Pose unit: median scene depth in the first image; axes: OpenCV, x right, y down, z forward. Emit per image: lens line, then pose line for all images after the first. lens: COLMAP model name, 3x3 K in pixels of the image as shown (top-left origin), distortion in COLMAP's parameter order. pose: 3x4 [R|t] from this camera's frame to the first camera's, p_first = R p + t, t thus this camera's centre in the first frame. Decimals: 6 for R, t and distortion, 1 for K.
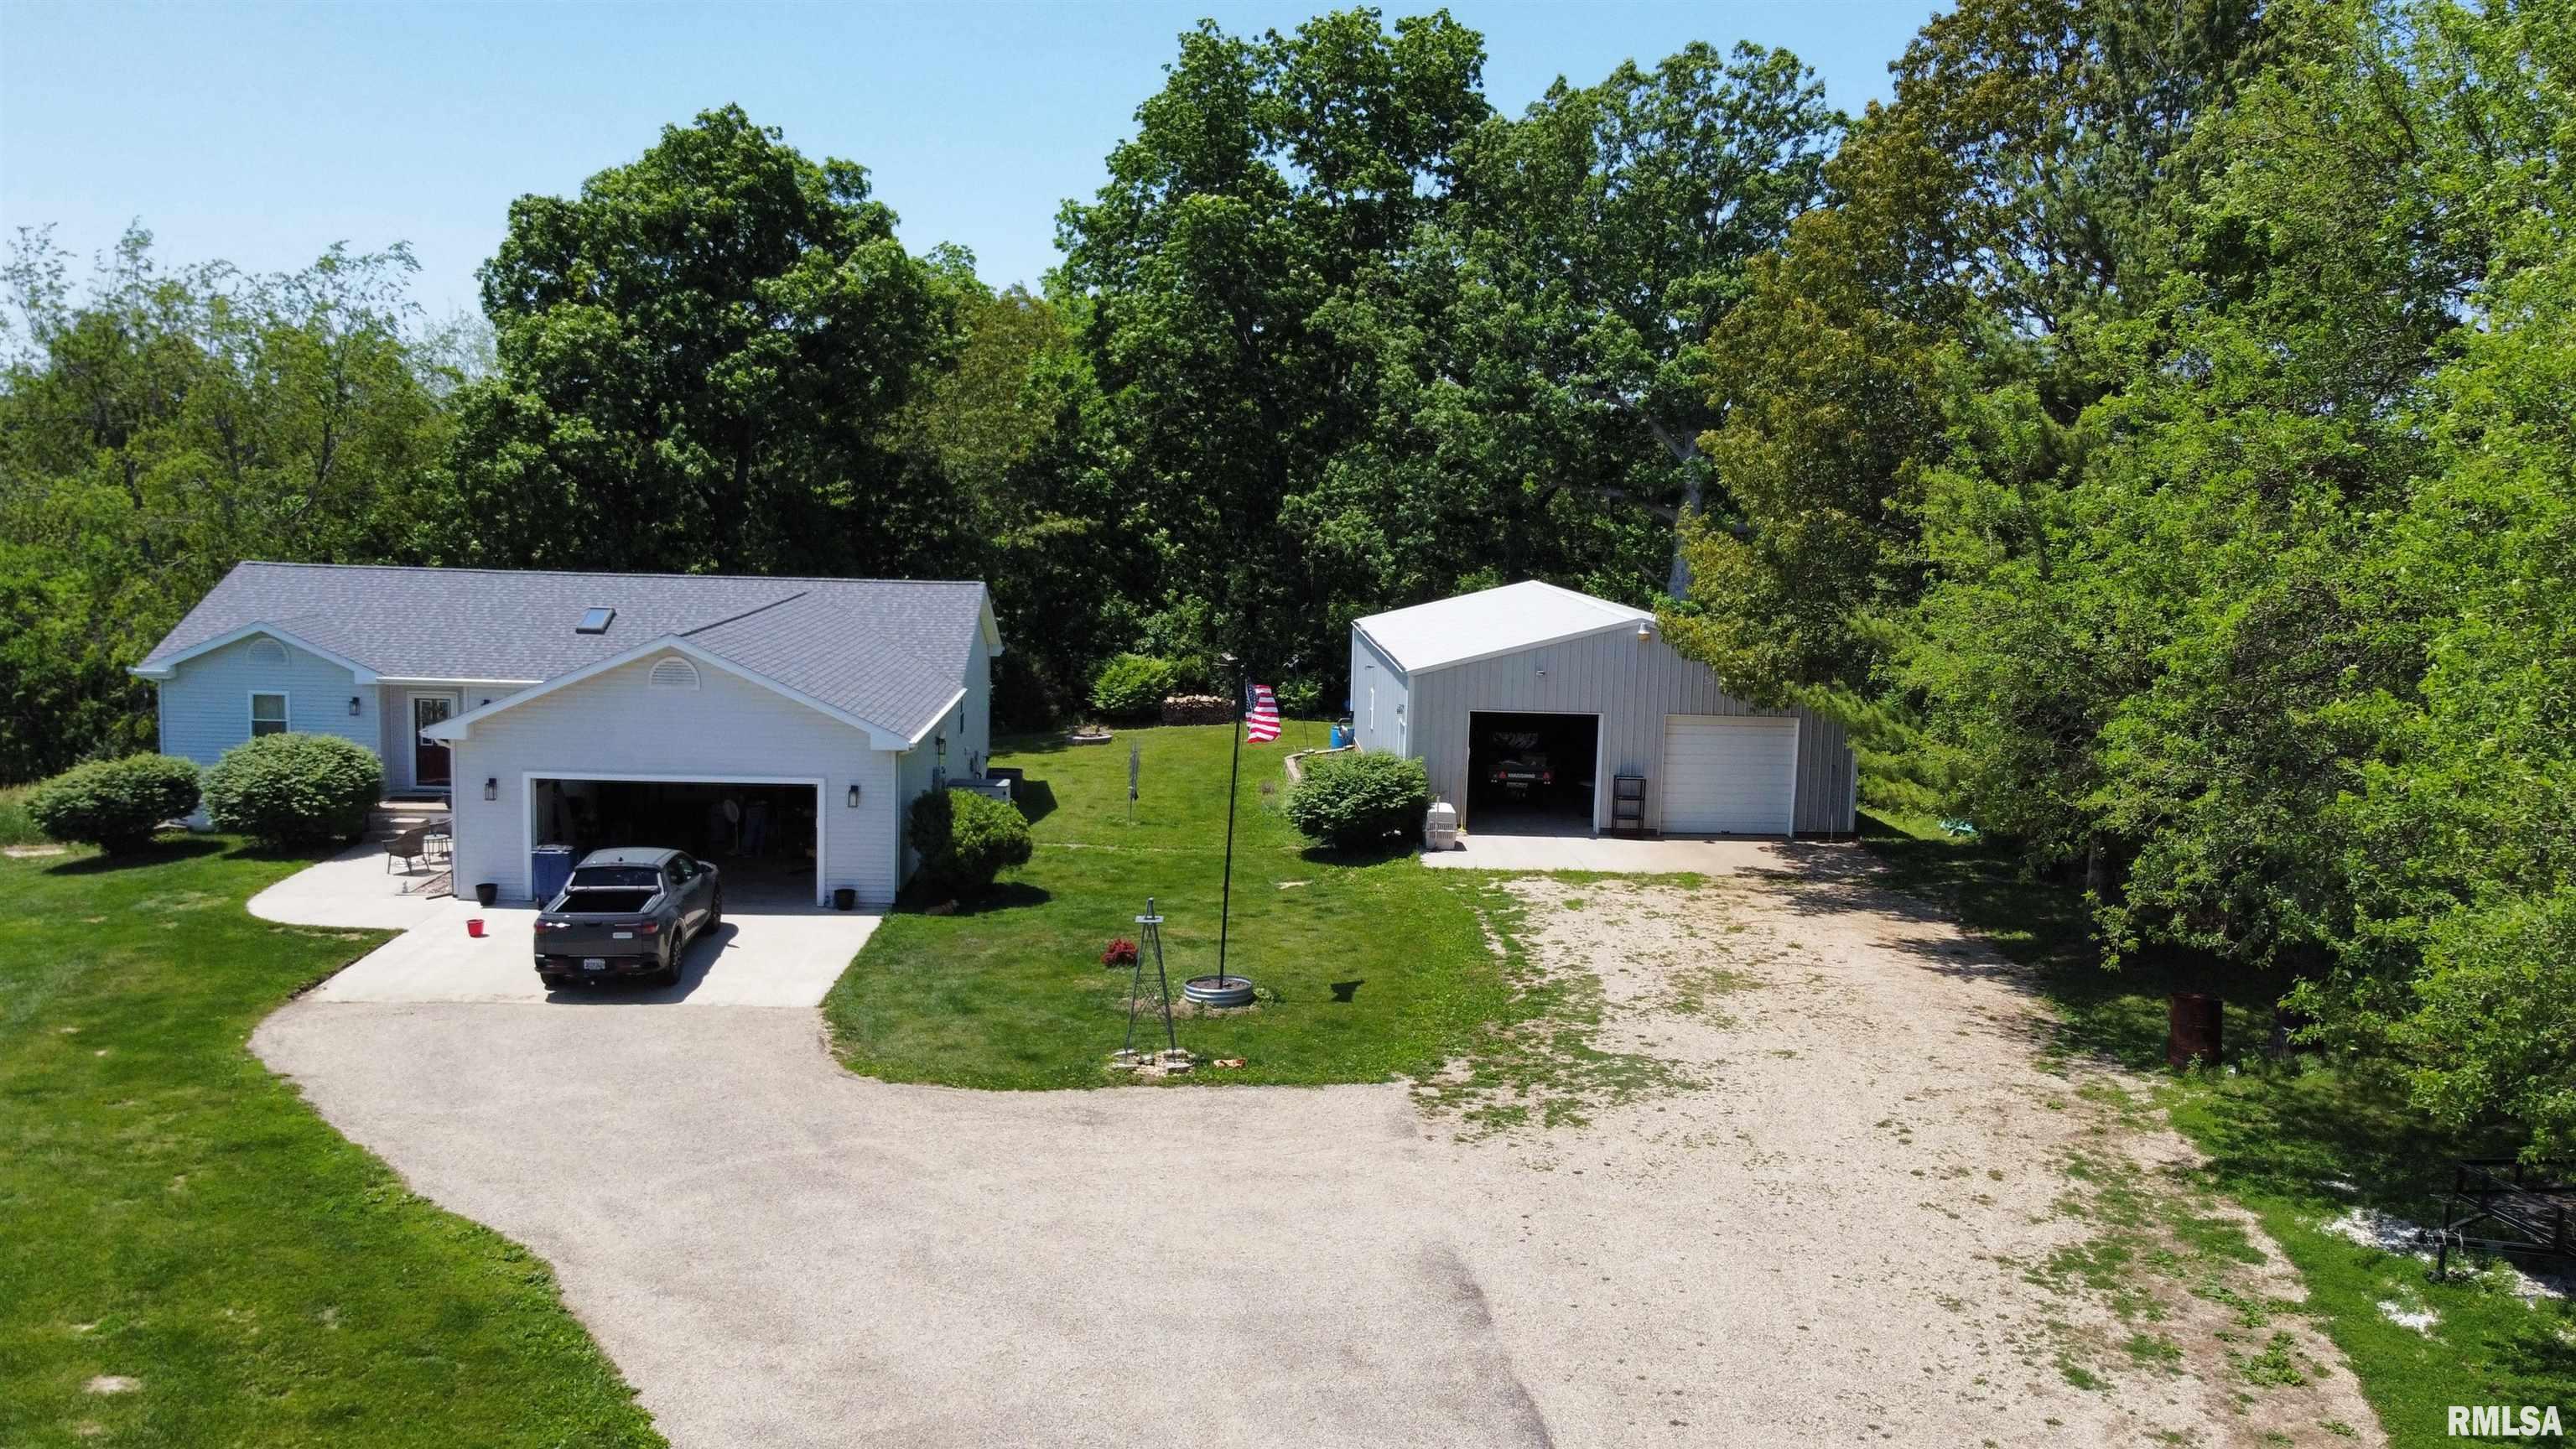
lens RADIAL K [[1971.3, 0, 1269.0], [0, 1971.3, 660.3], [0, 0, 1]] dist [-0.002407, -0.004245]
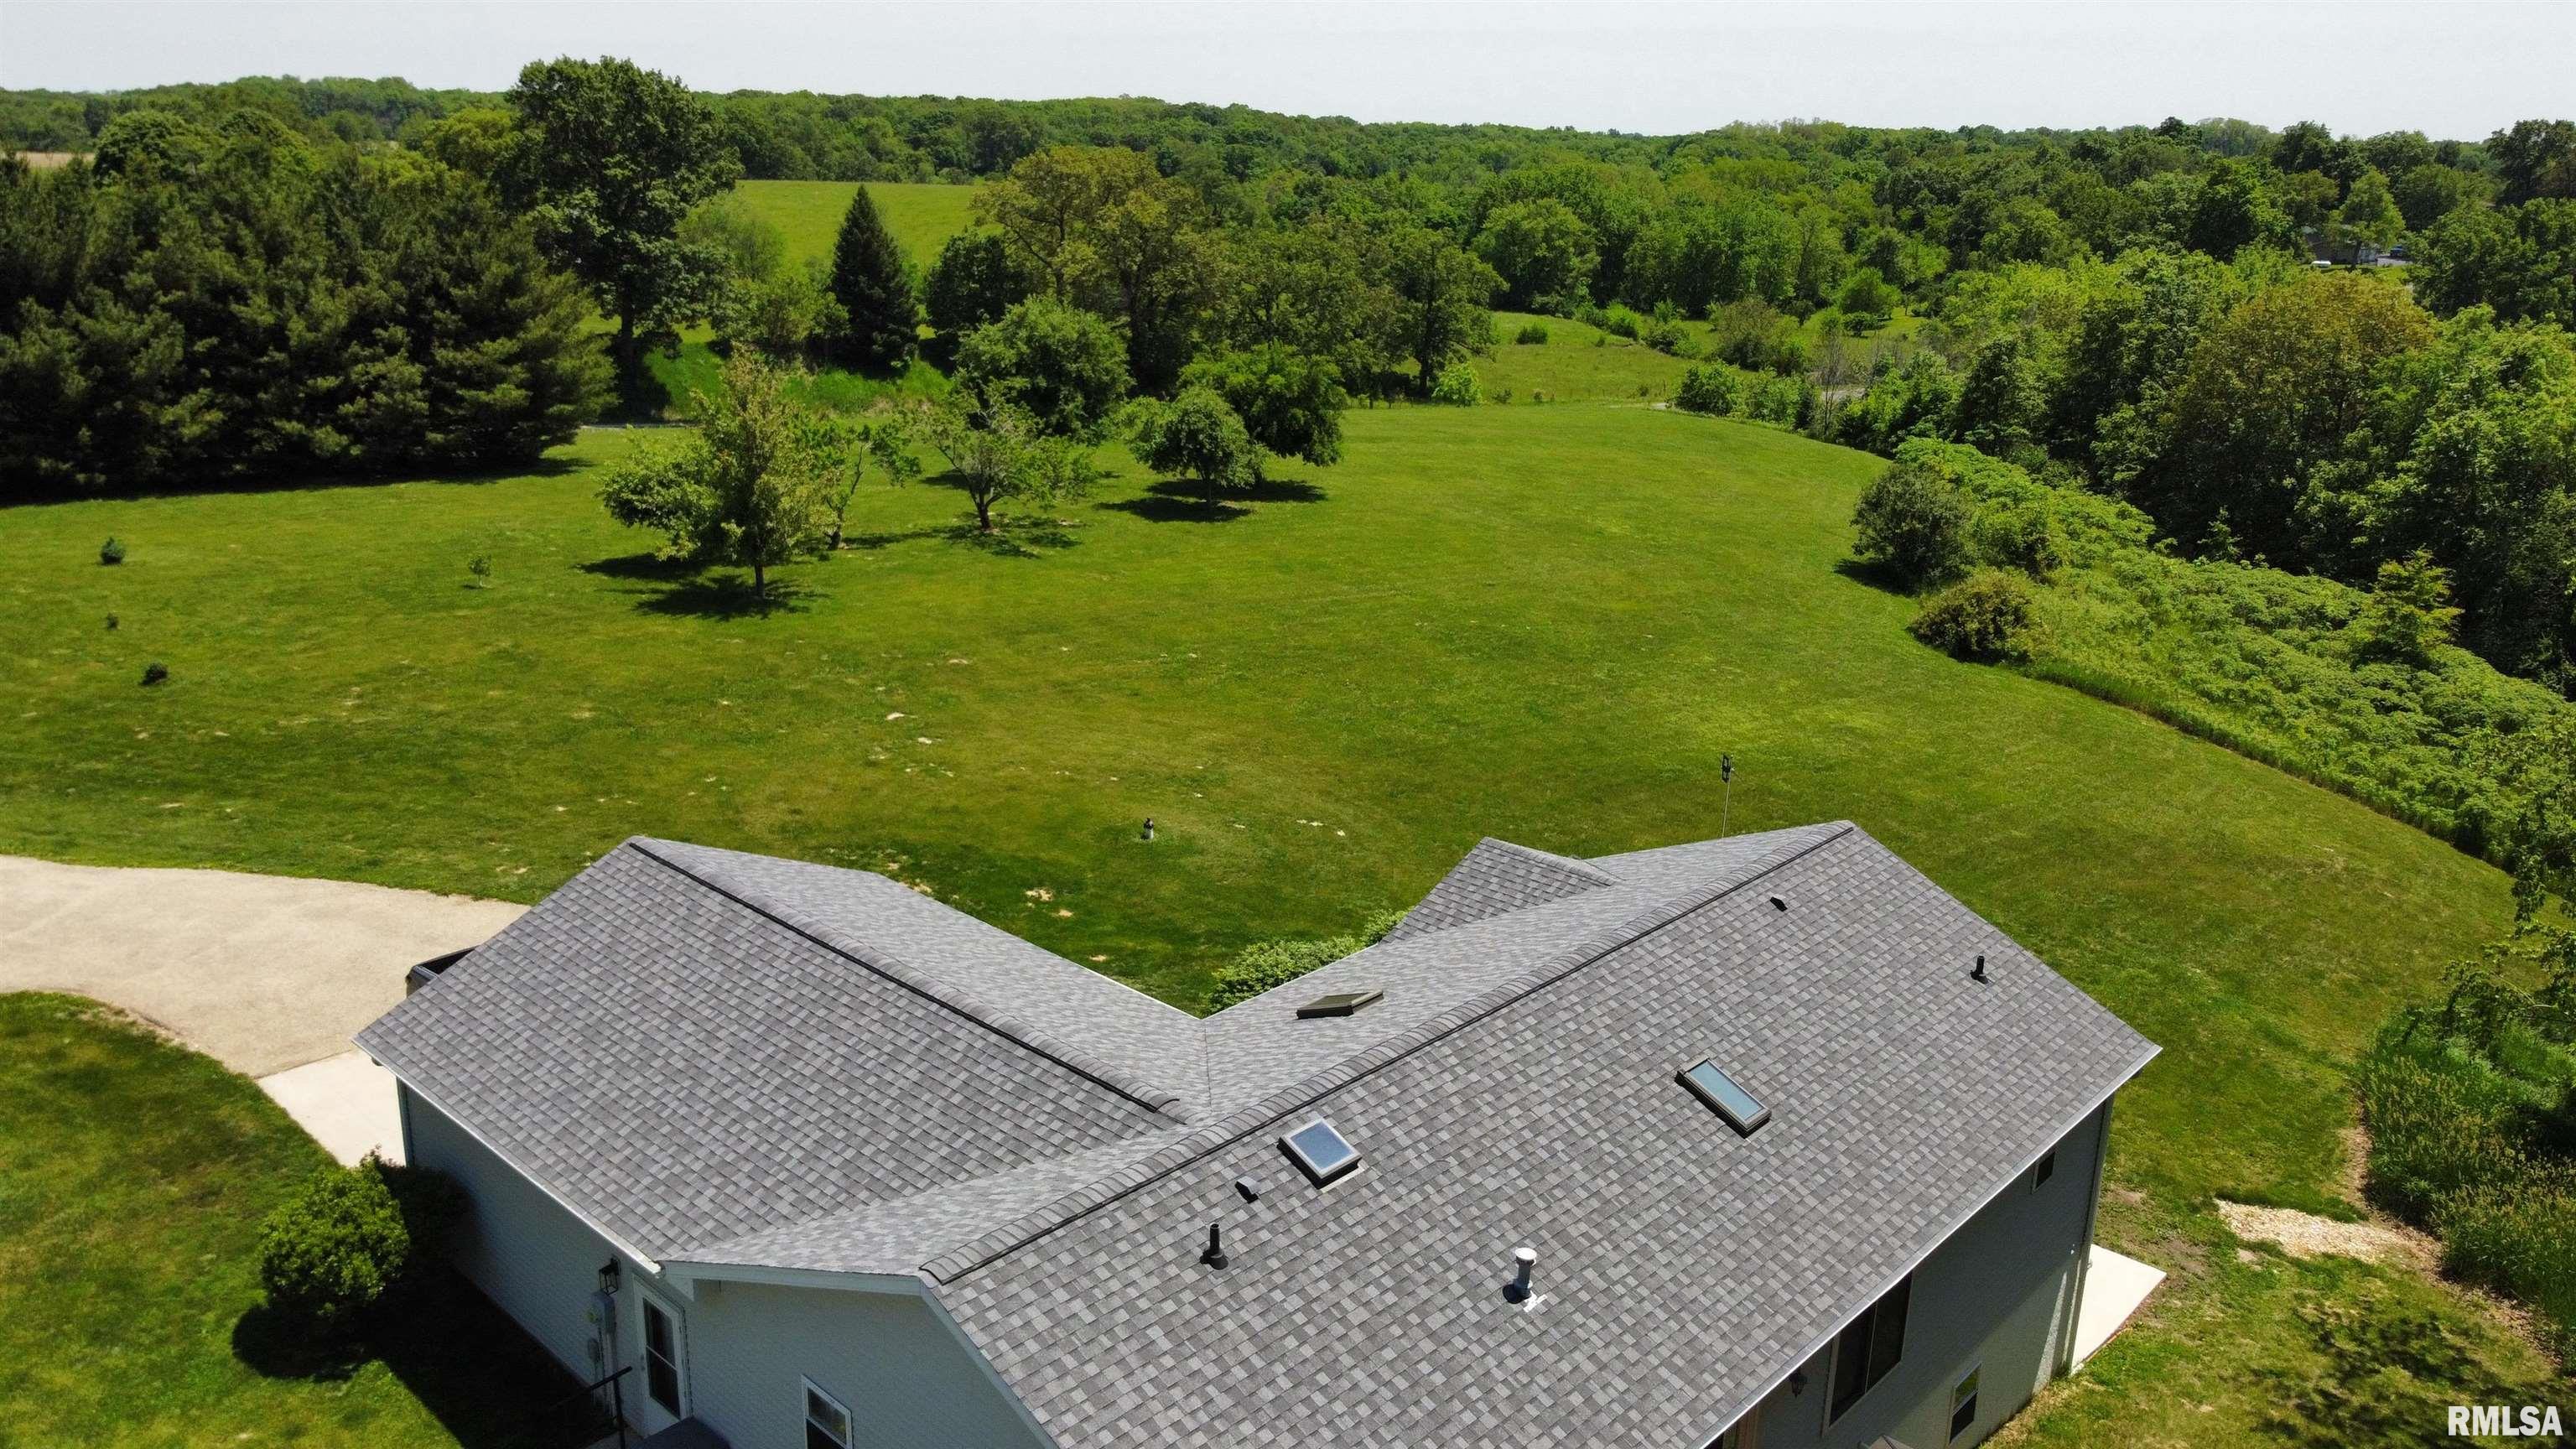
lens RADIAL K [[1971.3, 0, 1274.7], [0, 1971.3, 711.1], [0, 0, 1]] dist [-0.002407, -0.004245]
pose [[-0.716096, 0.160213, -0.679366, 0.061436], [-0.110199, 0.935145, 0.336689, -0.372853], [0.689248, 0.315967, -0.651998, 1.705590]]
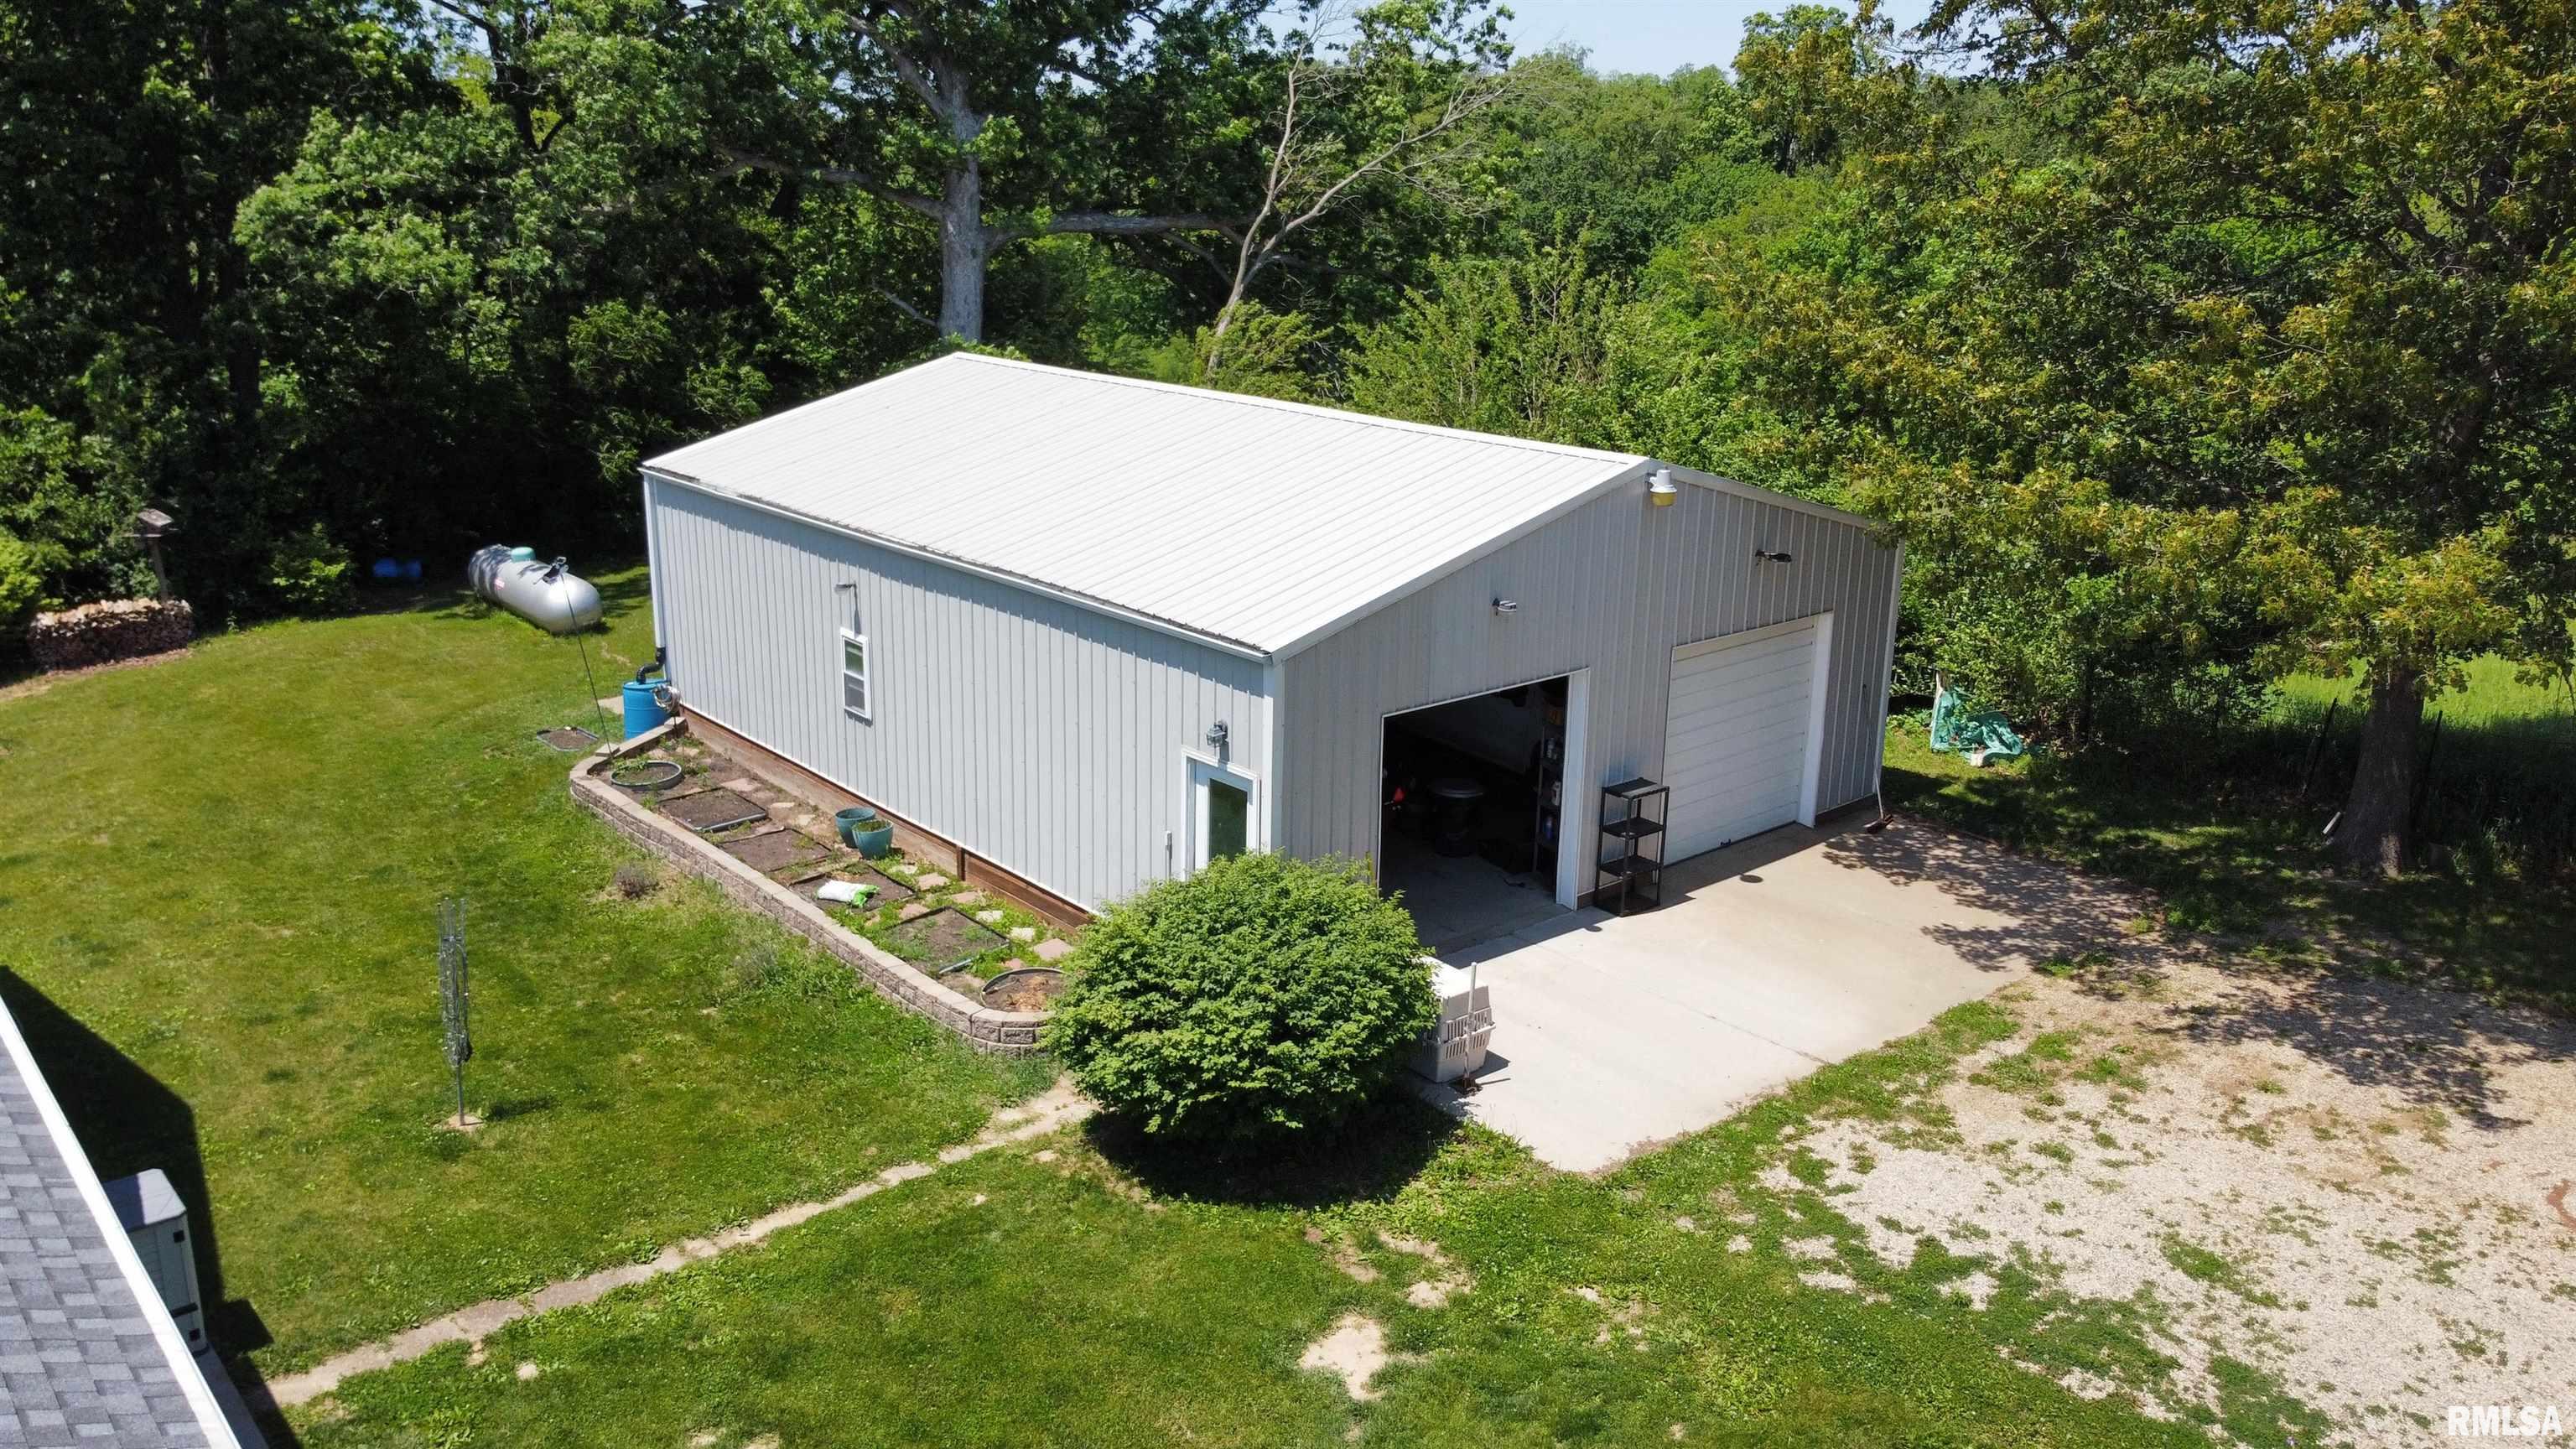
lens RADIAL K [[1971.3, 0, 1258.1], [0, 1971.3, 709.2], [0, 0, 1]] dist [-0.002407, -0.004245]
pose [[0.790647, -0.181320, 0.584808, -0.205486], [0.069276, 0.975503, 0.208796, -0.081466], [-0.608340, -0.124570, 0.783839, 0.817198]]
